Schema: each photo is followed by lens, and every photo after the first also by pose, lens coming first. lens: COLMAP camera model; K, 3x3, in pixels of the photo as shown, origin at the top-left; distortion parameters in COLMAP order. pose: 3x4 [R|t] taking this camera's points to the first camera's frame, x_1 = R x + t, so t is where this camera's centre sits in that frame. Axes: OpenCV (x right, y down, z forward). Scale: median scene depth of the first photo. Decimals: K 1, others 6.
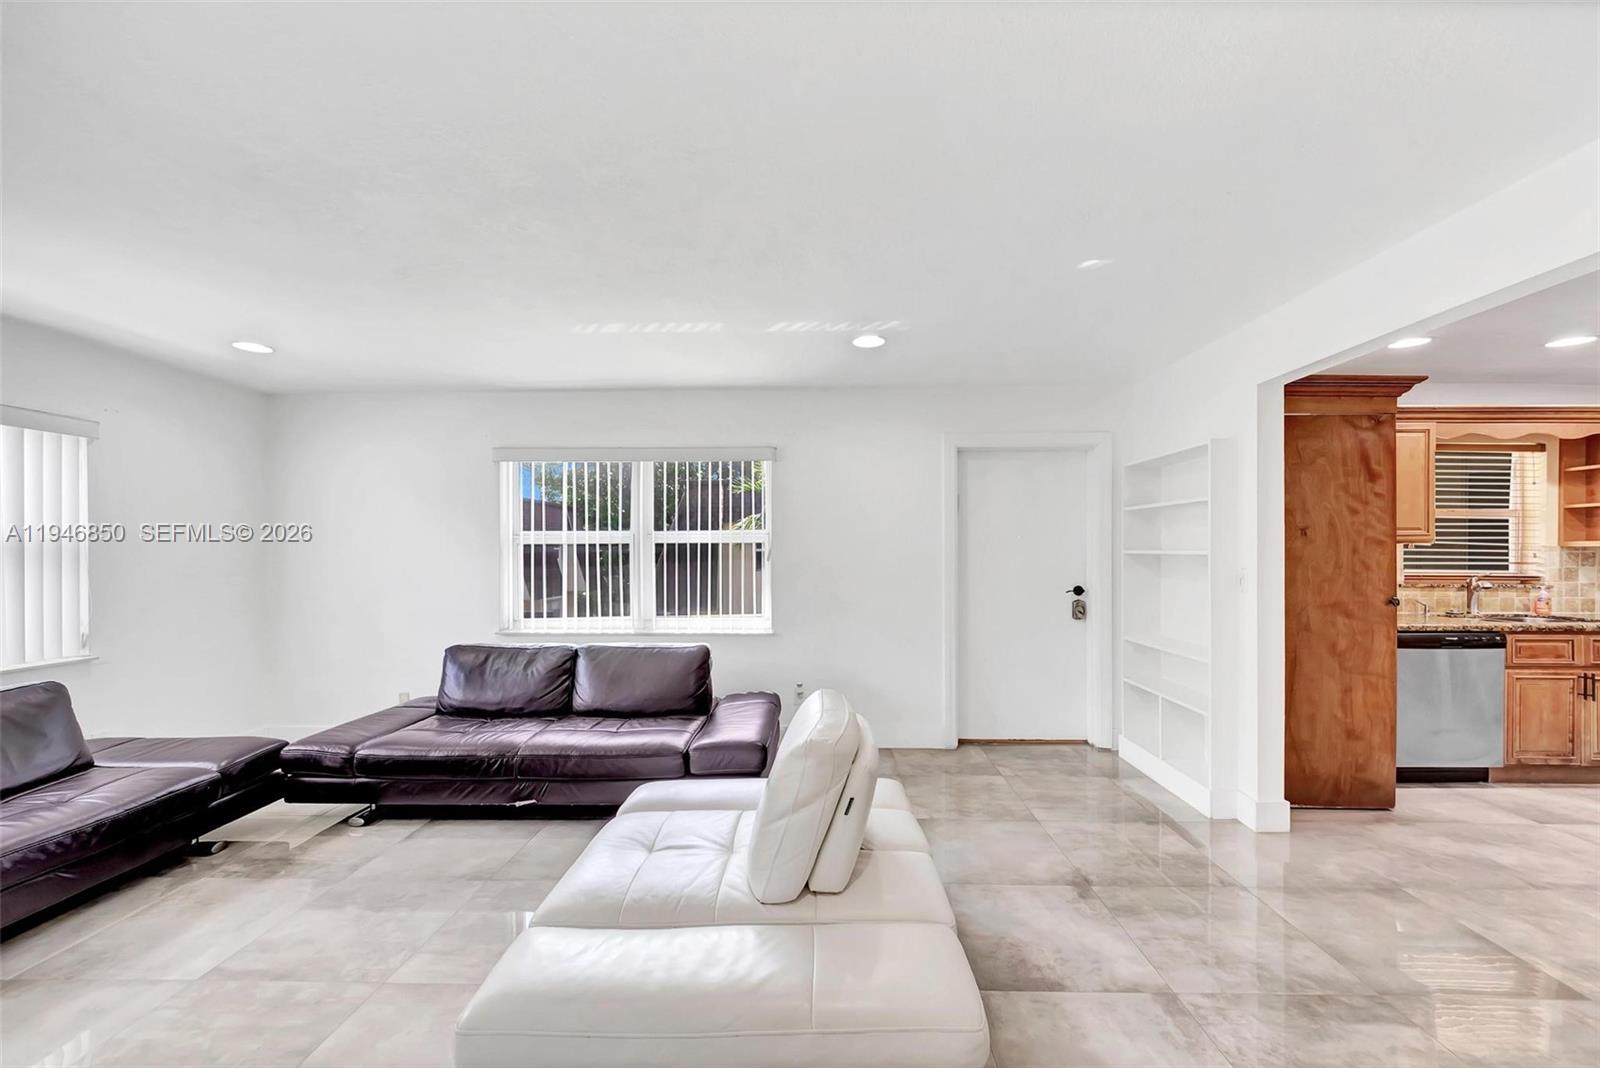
lens RADIAL K [[619.0, 0, 808.5], [0, 619.0, 542.9], [0, 0, 1]] dist [-0.000686, -0.000128]
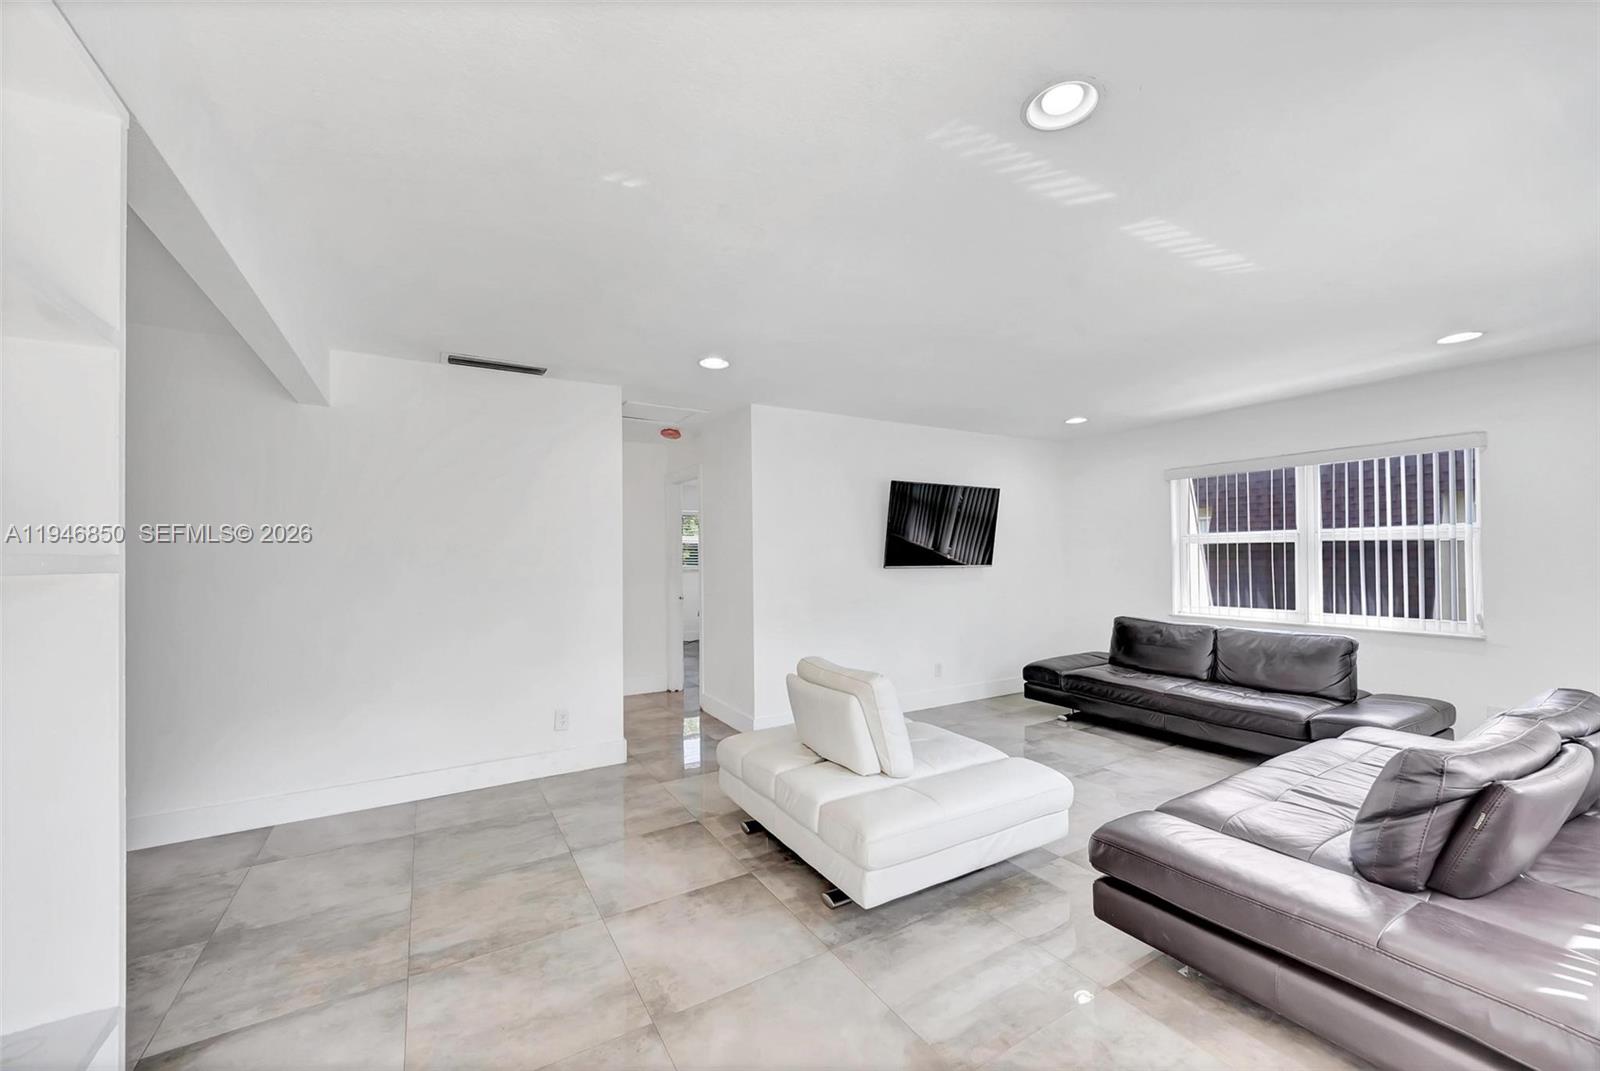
lens RADIAL K [[619.0, 0, 808.5], [0, 619.0, 544.4], [0, 0, 1]] dist [-0.000686, -0.000128]
pose [[-0.837597, 0.003157, -0.546280, 0.500158], [0.018590, 0.999569, -0.022728, 0.012774], [0.545973, -0.029193, -0.837294, 1.236839]]
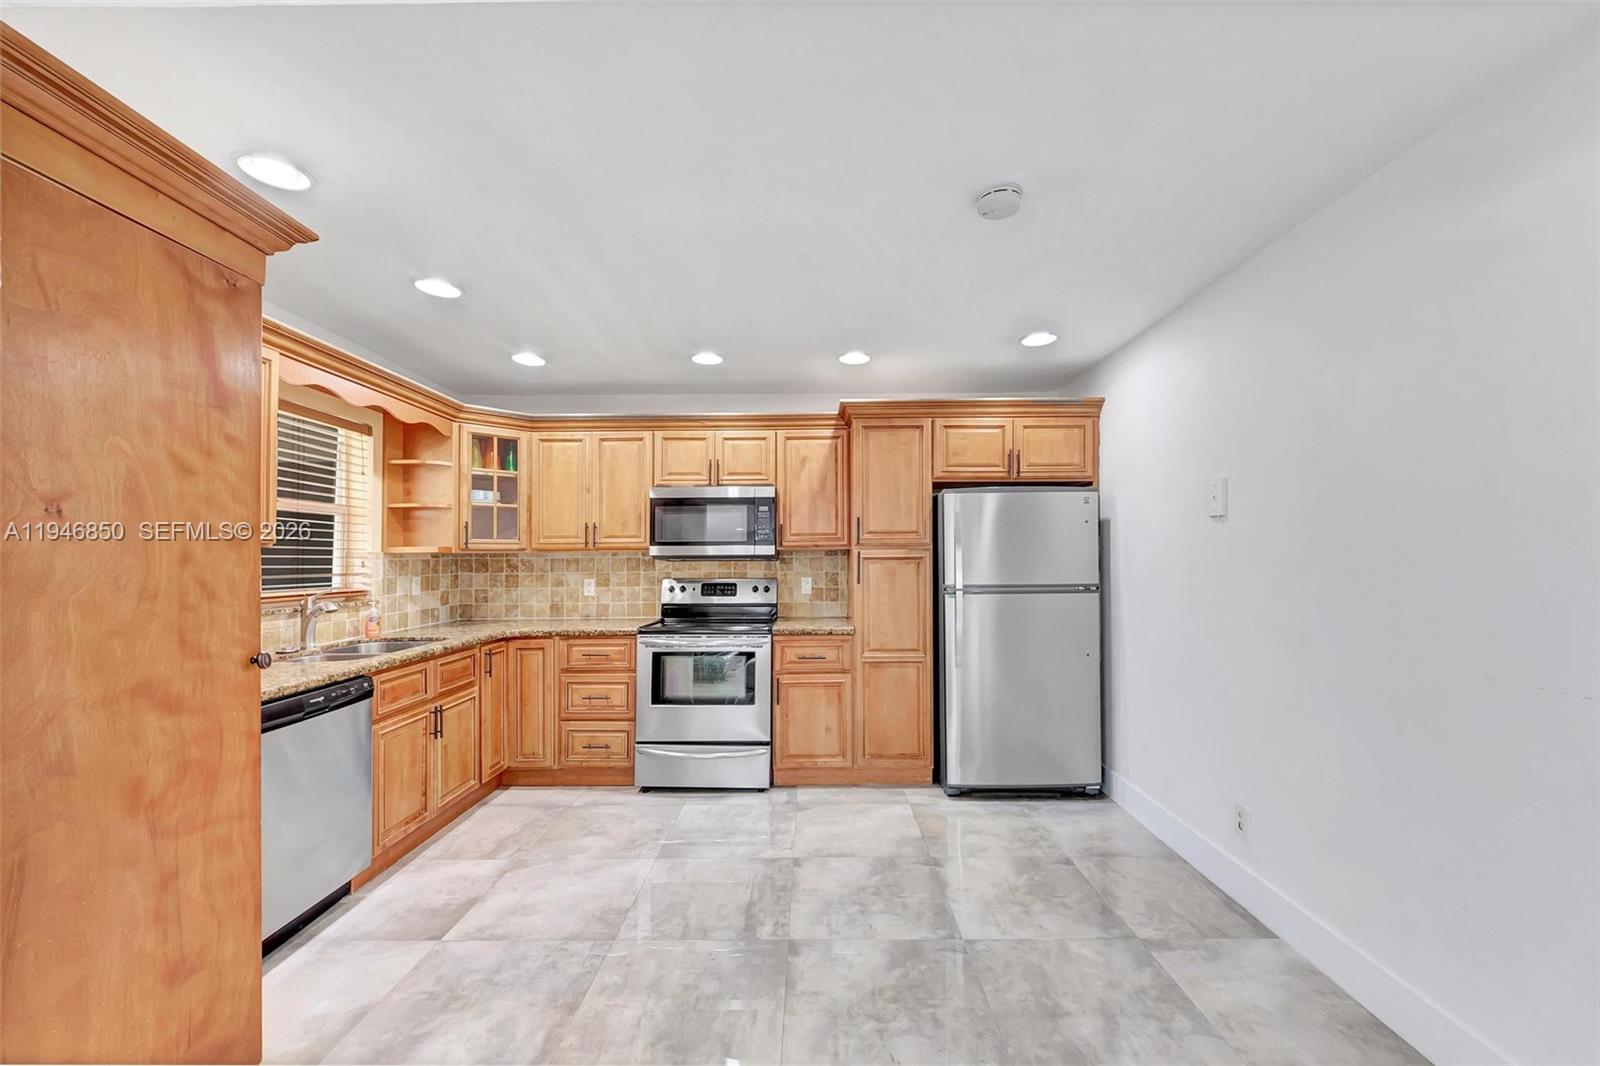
lens RADIAL K [[652.2, 0, 820.2], [0, 652.2, 565.4], [0, 0, 1]] dist [-0.001663, 0.000027]
pose [[-0.036325, -0.012346, 0.999264, 0.368015], [-0.010011, 0.999878, 0.011990, 0.006862], [-0.999290, -0.009568, -0.036444, 0.516207]]
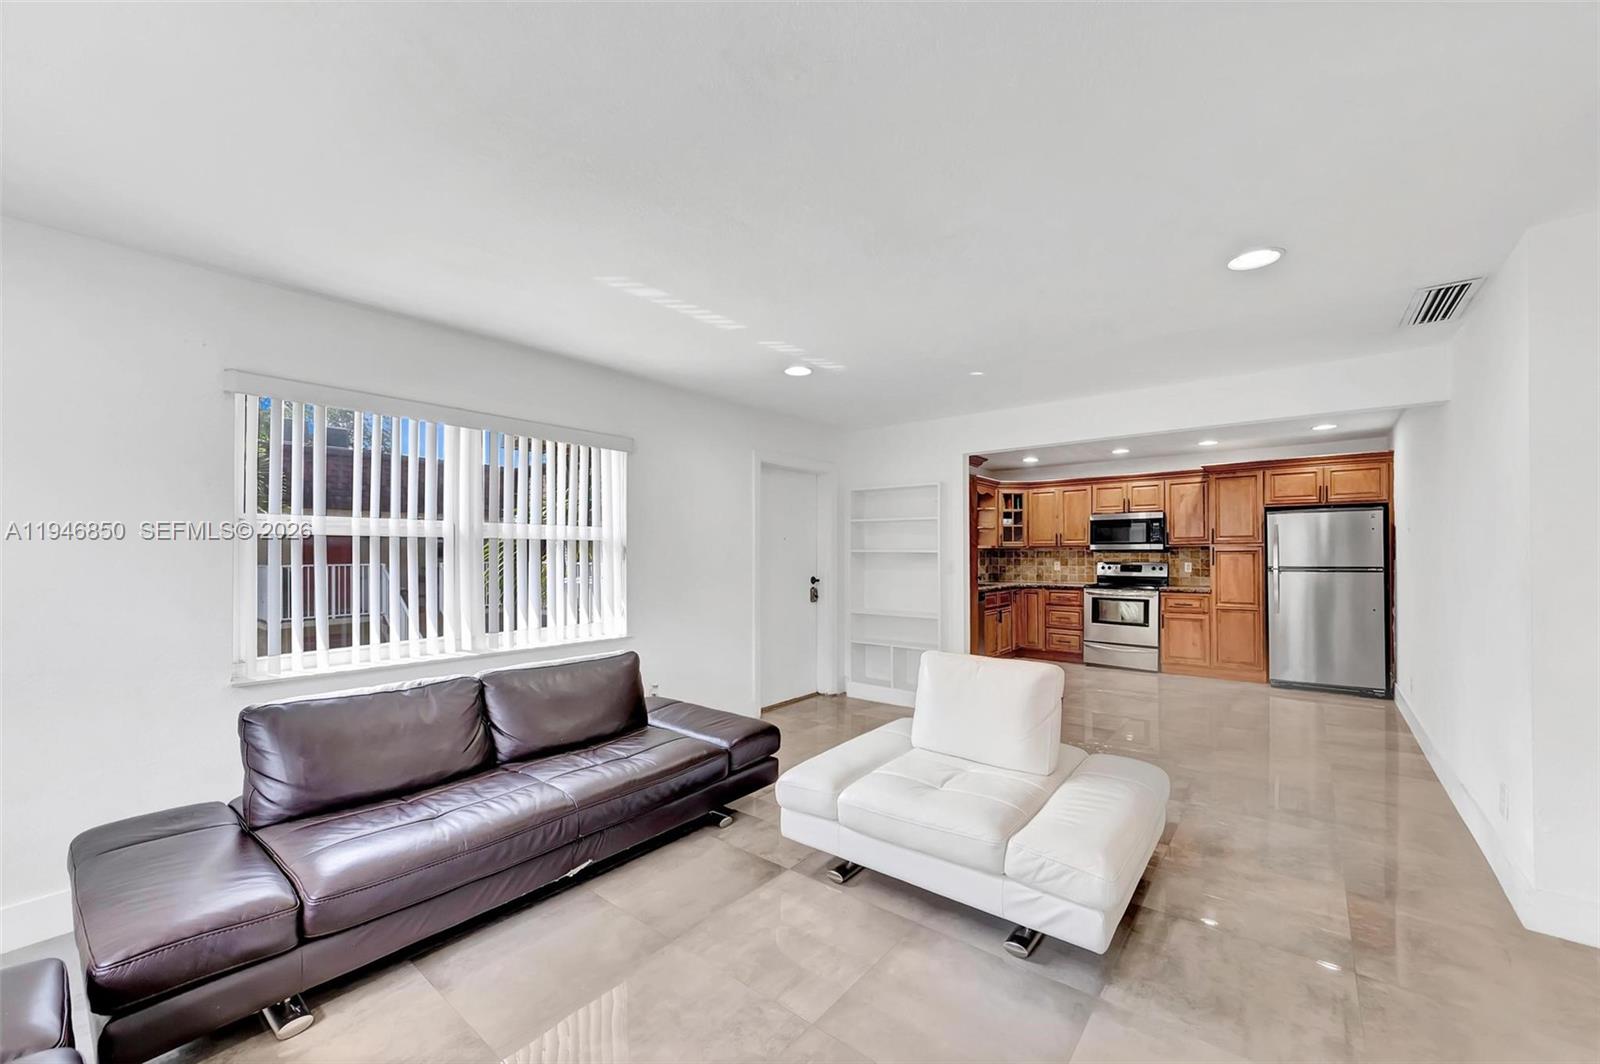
lens RADIAL K [[619.0, 0, 808.5], [0, 619.0, 540.9], [0, 0, 1]] dist [-0.000686, -0.000128]
pose [[0.600393, 0.015566, 0.799554, -0.795119], [-0.010452, 0.999878, -0.011618, 0.011464], [-0.799637, -0.001382, 0.600482, 0.263848]]
